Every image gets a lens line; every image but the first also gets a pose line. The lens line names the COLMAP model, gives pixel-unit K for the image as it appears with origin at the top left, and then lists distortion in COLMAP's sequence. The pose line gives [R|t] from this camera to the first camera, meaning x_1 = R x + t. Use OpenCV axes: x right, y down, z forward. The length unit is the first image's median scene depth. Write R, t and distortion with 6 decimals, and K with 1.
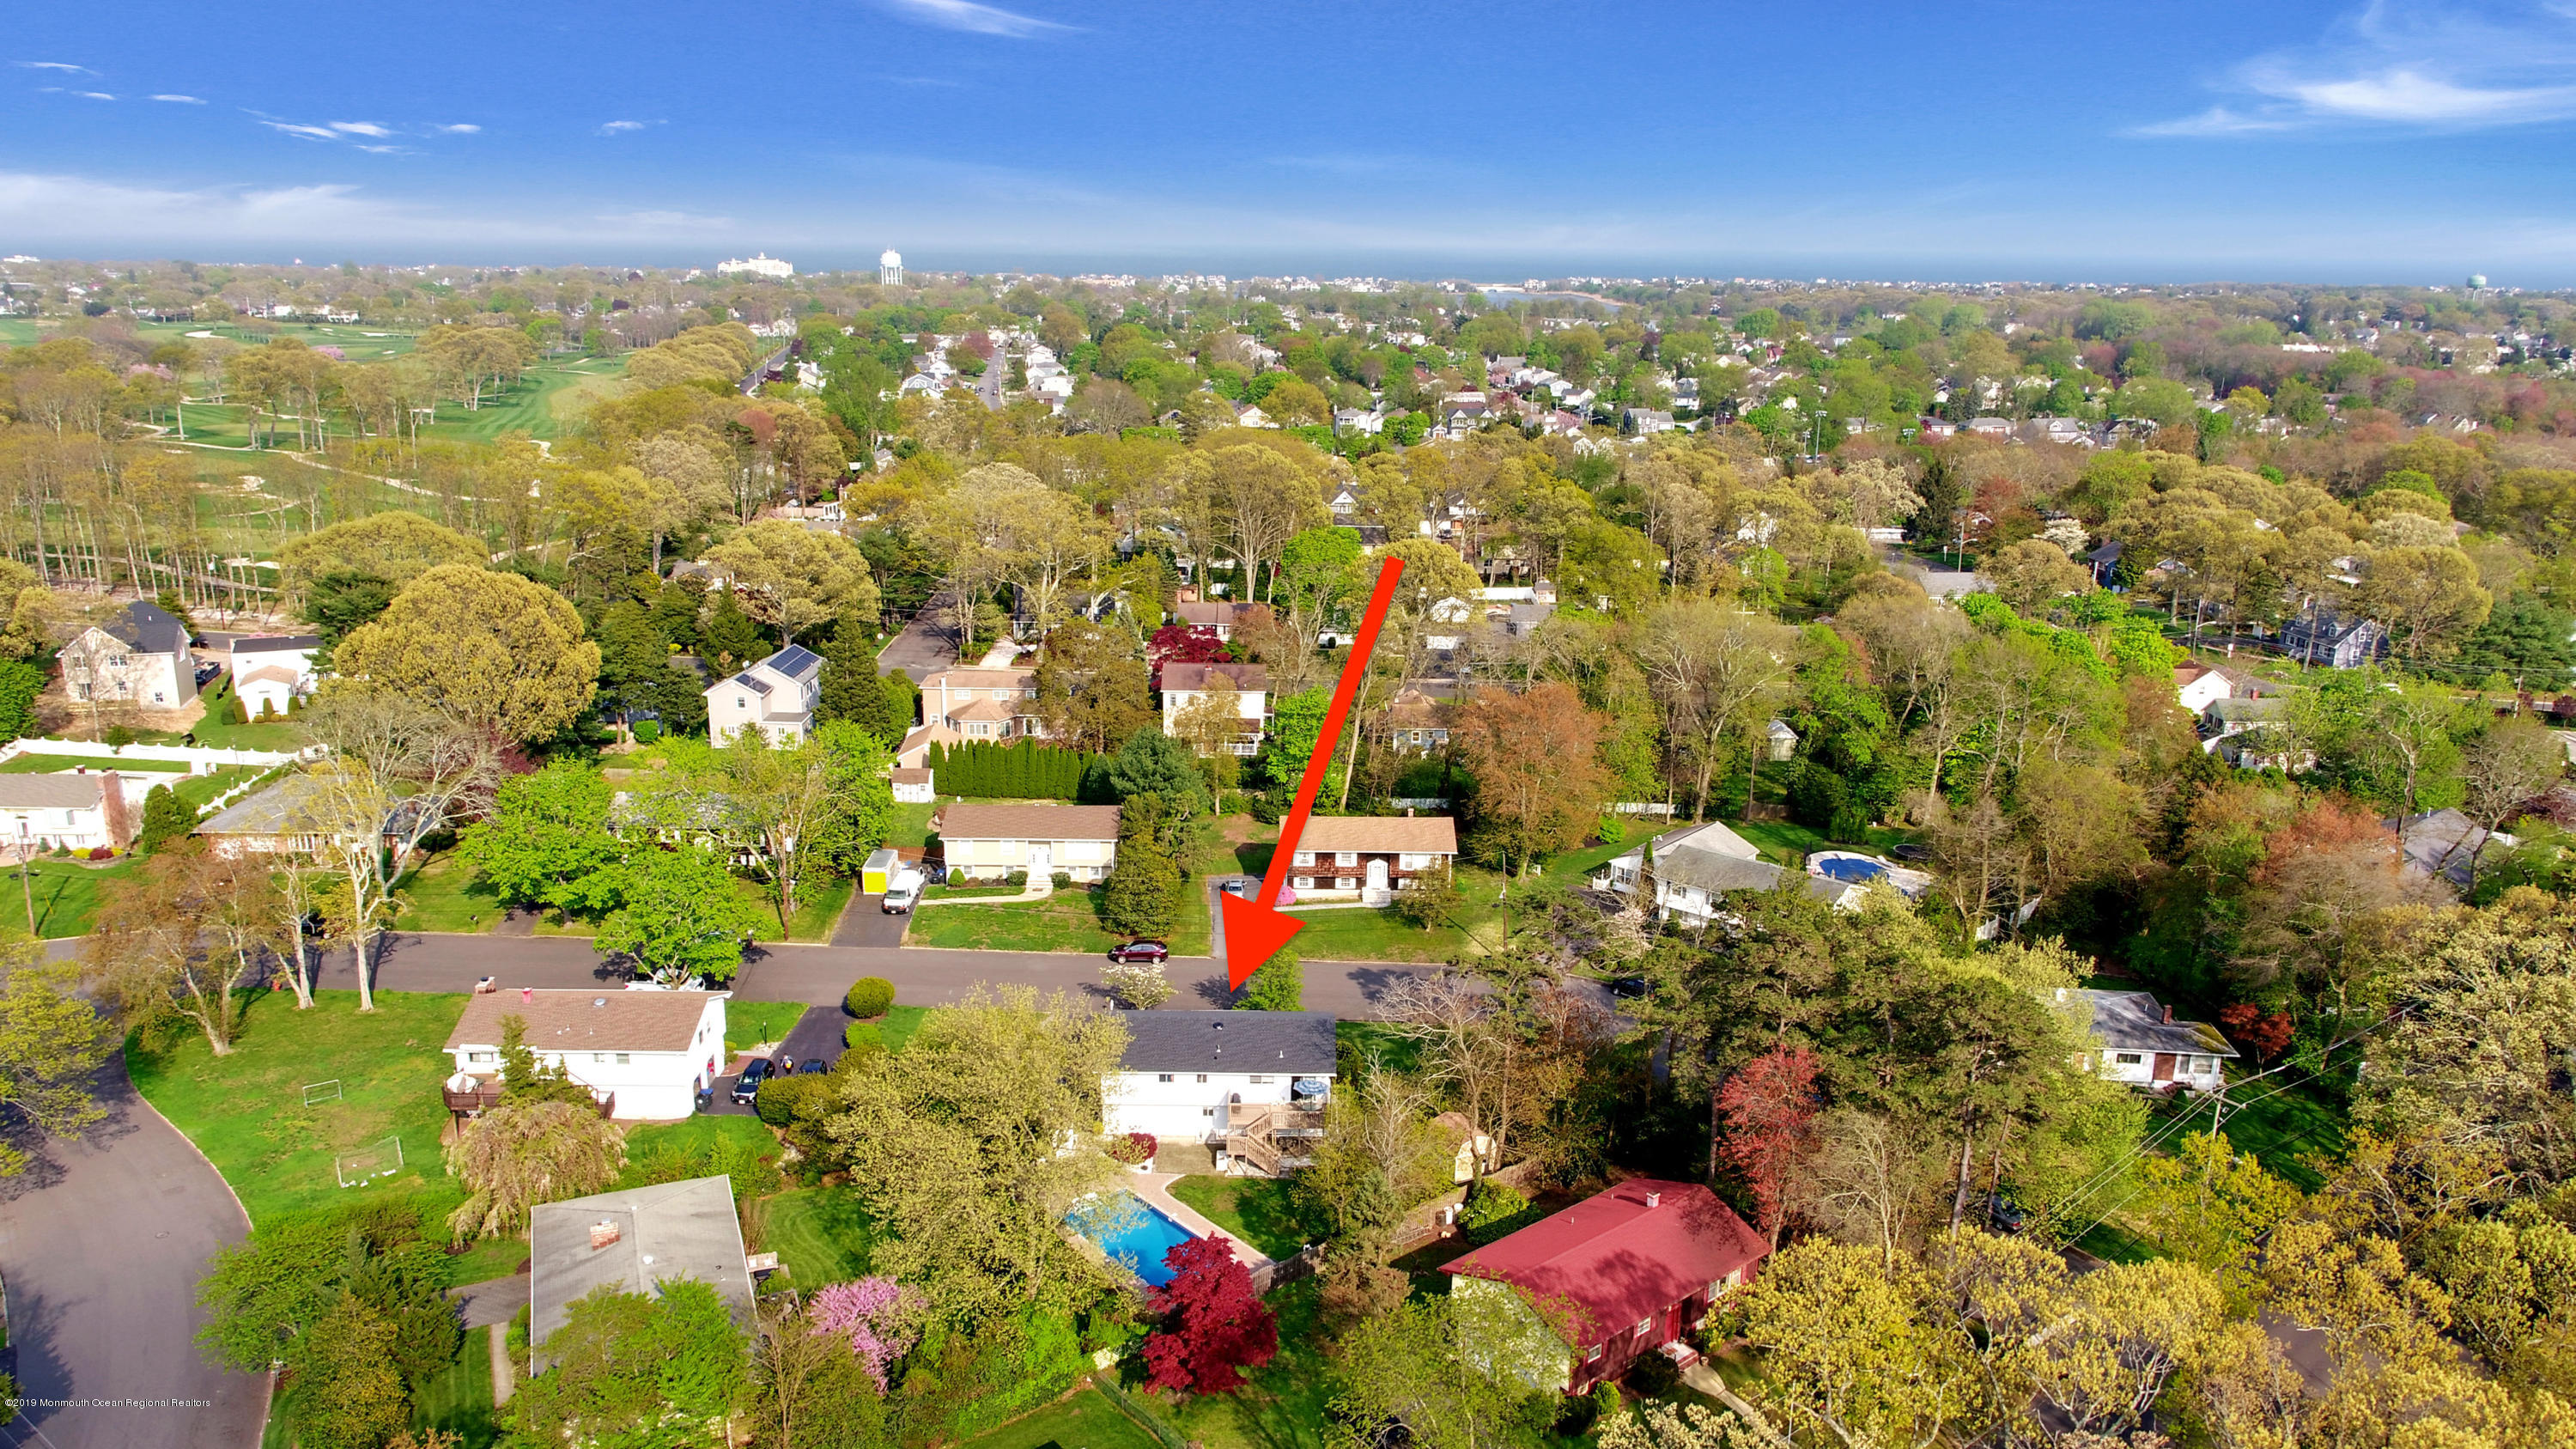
lens RADIAL K [[1828.5, 0, 1283.5], [0, 1828.5, 726.4], [0, 0, 1]] dist [0.005761, -0.006485]
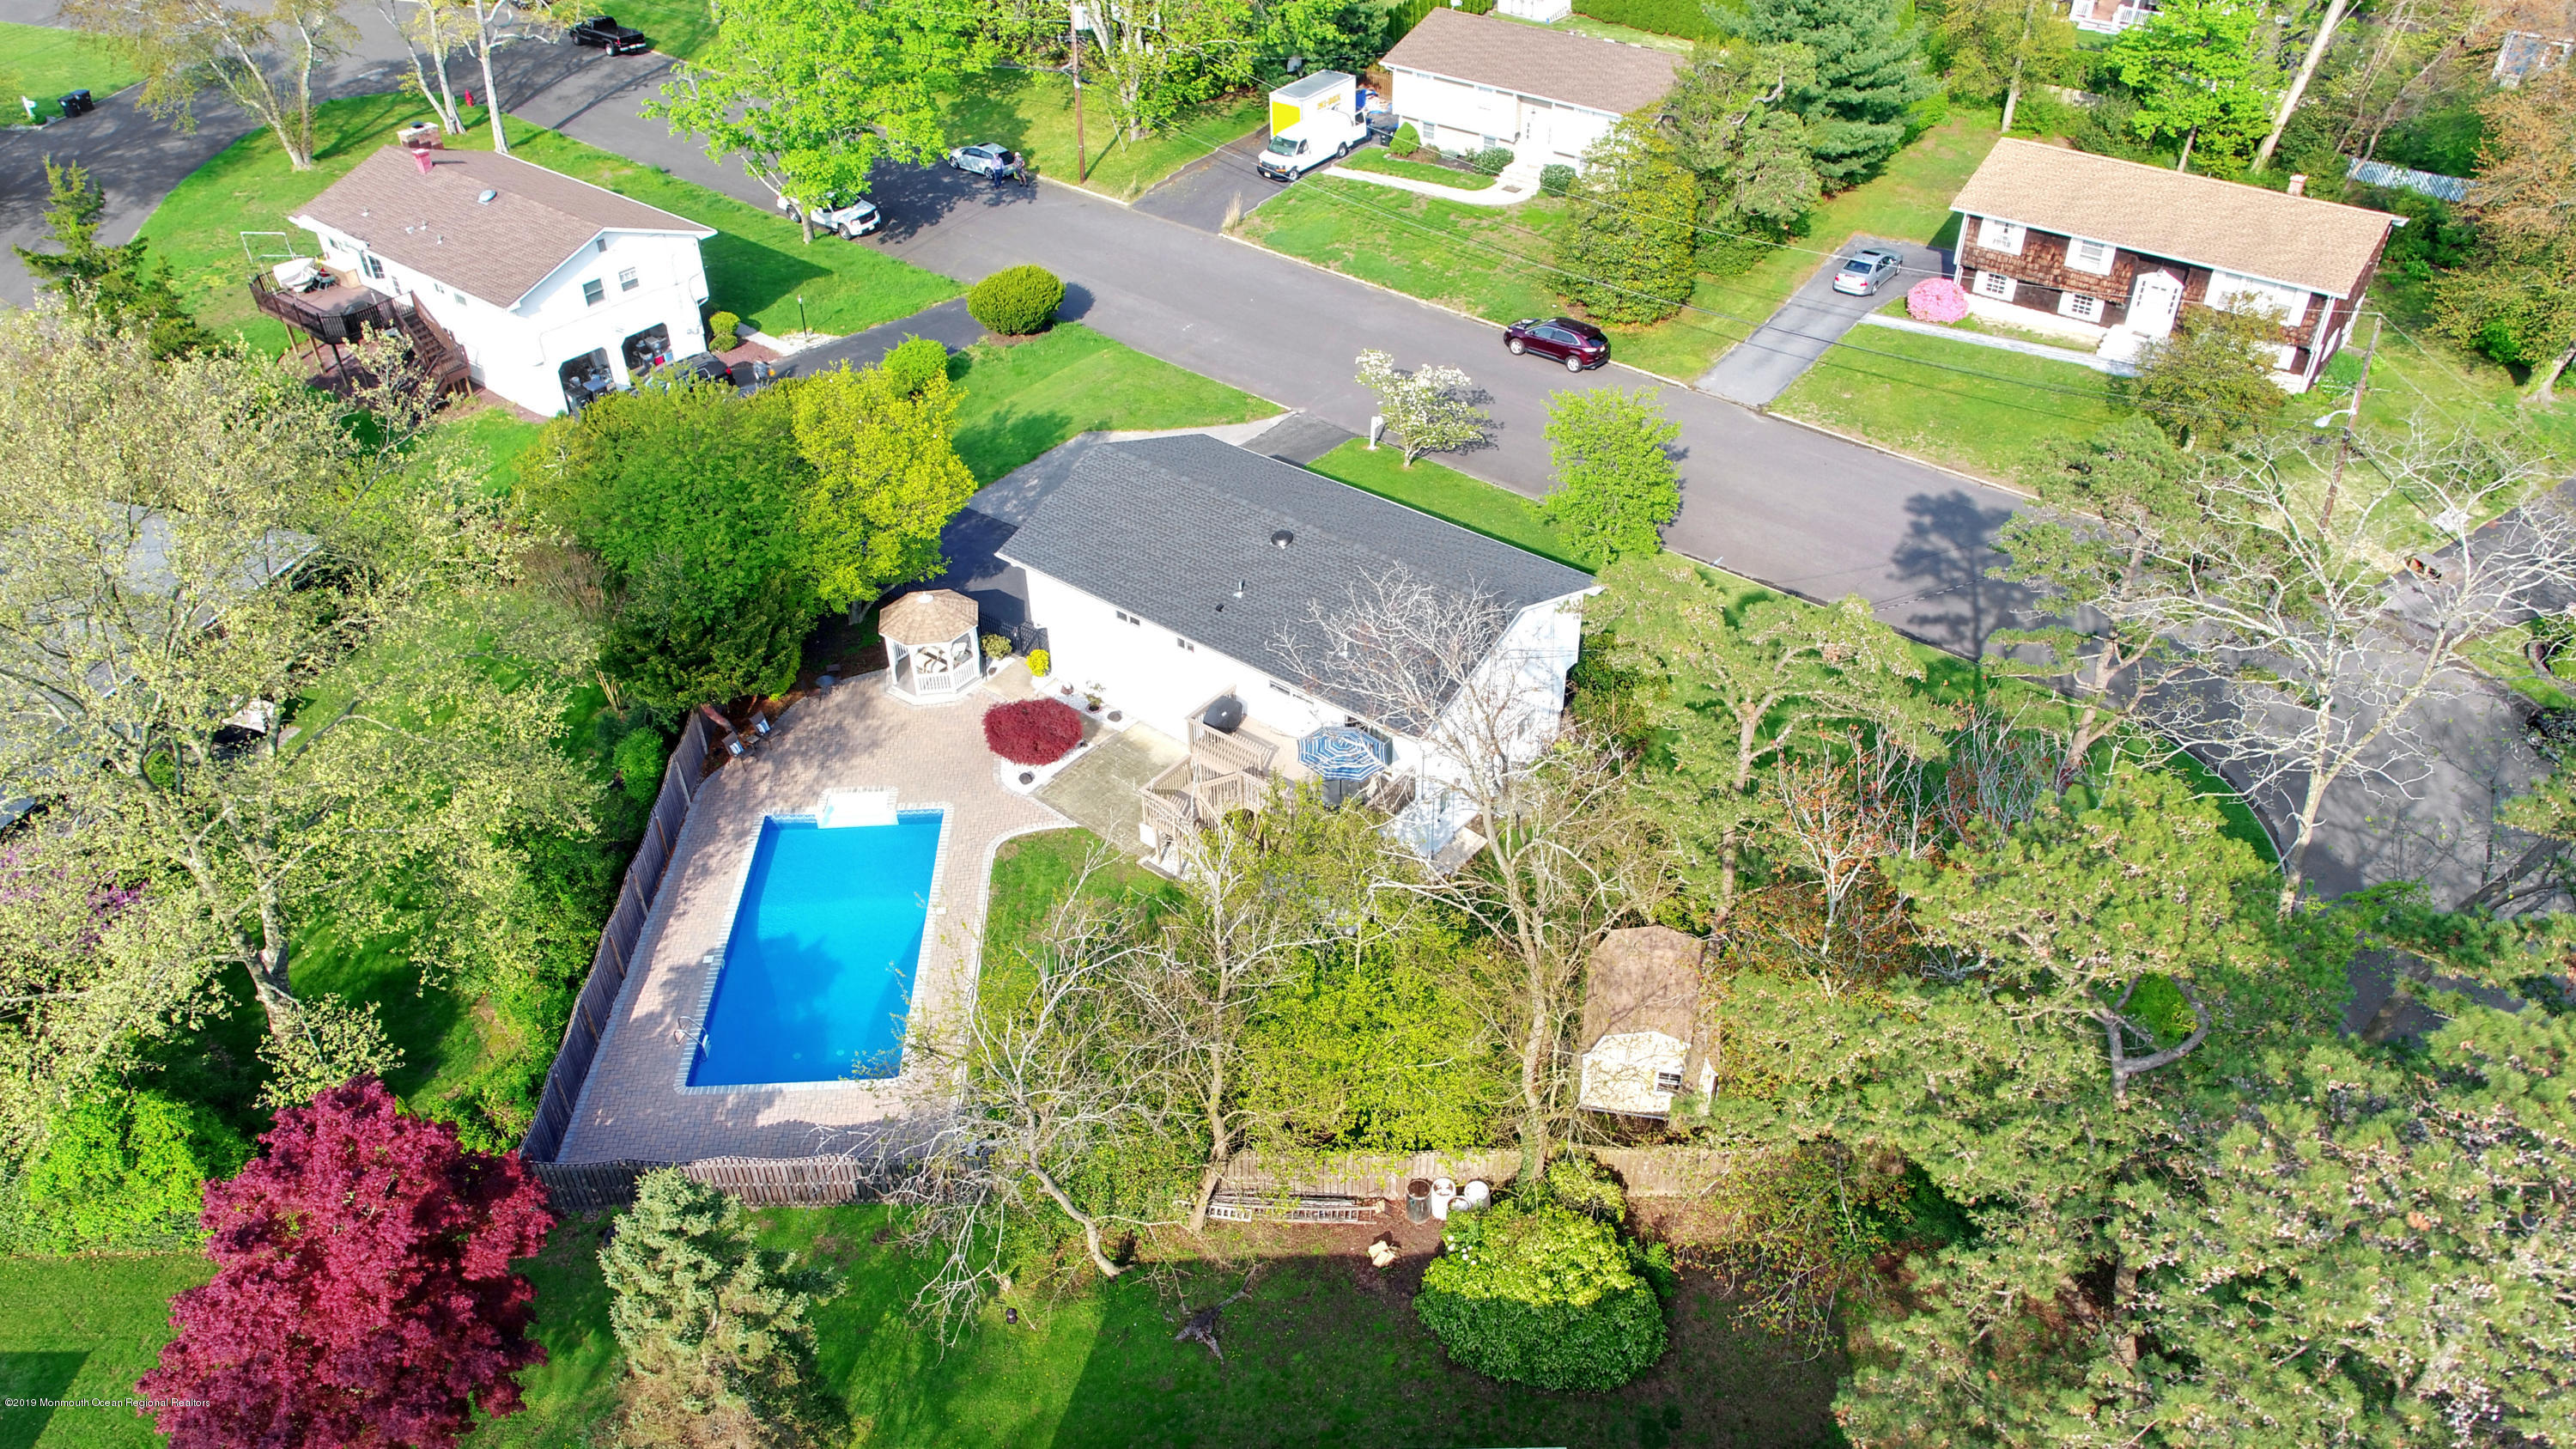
lens RADIAL K [[1828.5, 0, 1283.5], [0, 1828.5, 726.4], [0, 0, 1]] dist [0.005761, -0.006485]
pose [[0.784681, 0.351720, -0.510460, 0.156841], [-0.137818, 0.901827, 0.409529, 0.018057], [0.604386, -0.250999, 0.756120, 0.499590]]
